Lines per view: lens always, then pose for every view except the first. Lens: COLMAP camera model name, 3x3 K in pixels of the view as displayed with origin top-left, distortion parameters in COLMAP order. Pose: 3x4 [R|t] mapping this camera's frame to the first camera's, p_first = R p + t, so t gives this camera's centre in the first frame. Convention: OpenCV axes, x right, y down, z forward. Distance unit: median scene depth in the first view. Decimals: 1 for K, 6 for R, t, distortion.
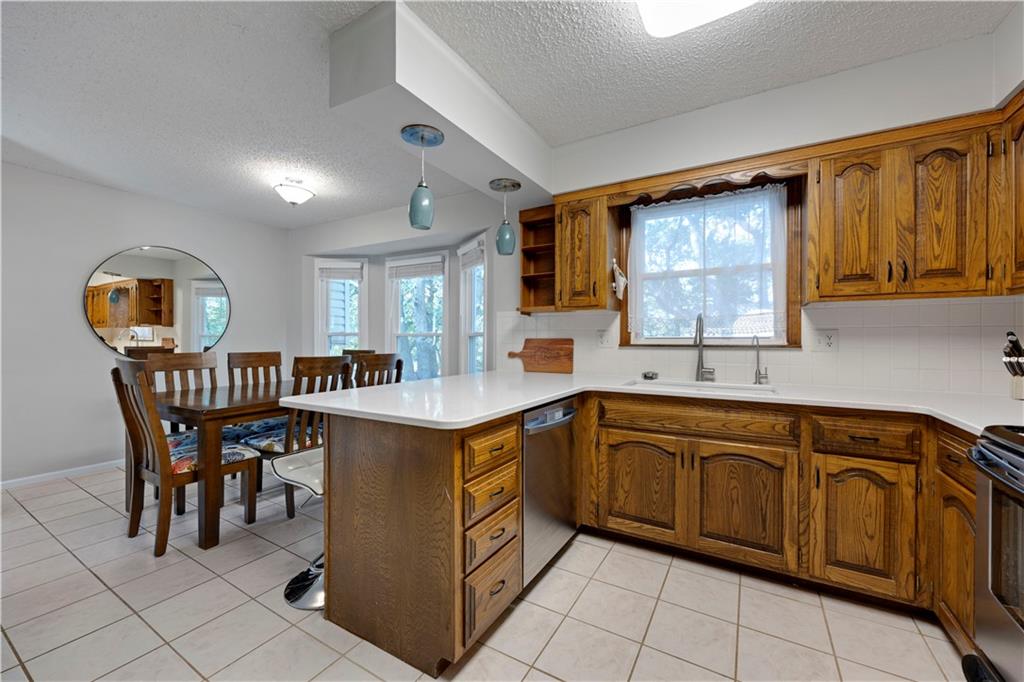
lens RADIAL K [[405.2, 0, 510.6], [0, 405.2, 340.0], [0, 0, 1]] dist [-0.002657, -0.000307]
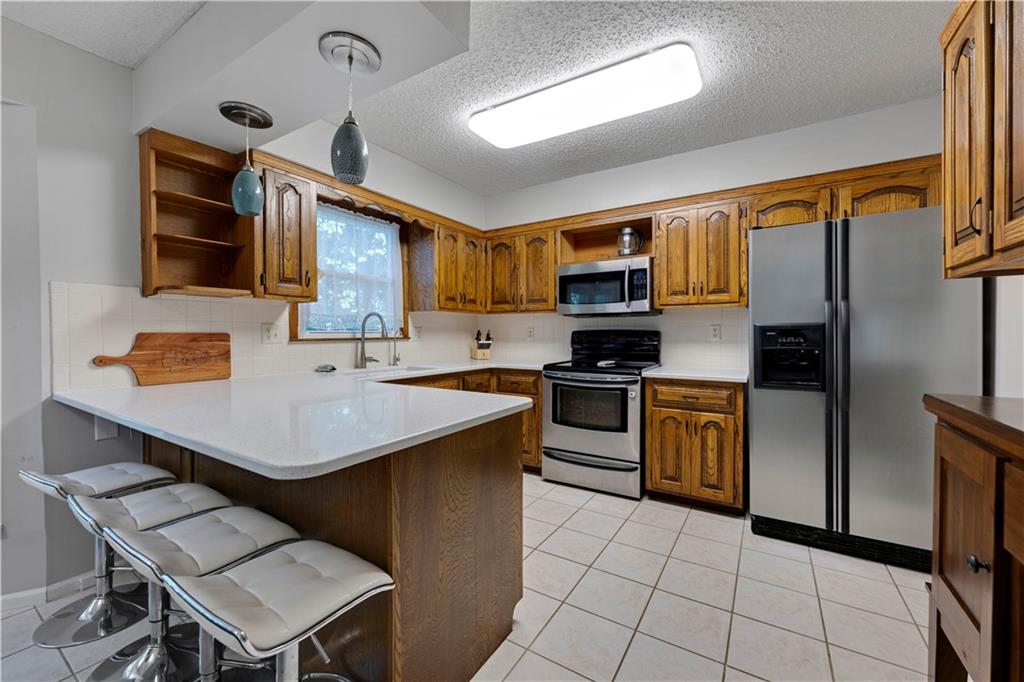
lens RADIAL K [[405.2, 0, 504.1], [0, 405.2, 338.9], [0, 0, 1]] dist [-0.002657, -0.000307]
pose [[0.032536, -0.015221, 0.999355, -0.677770], [0.003360, 0.999880, 0.015120, -0.002014], [-0.999465, 0.002866, 0.032583, 0.515928]]
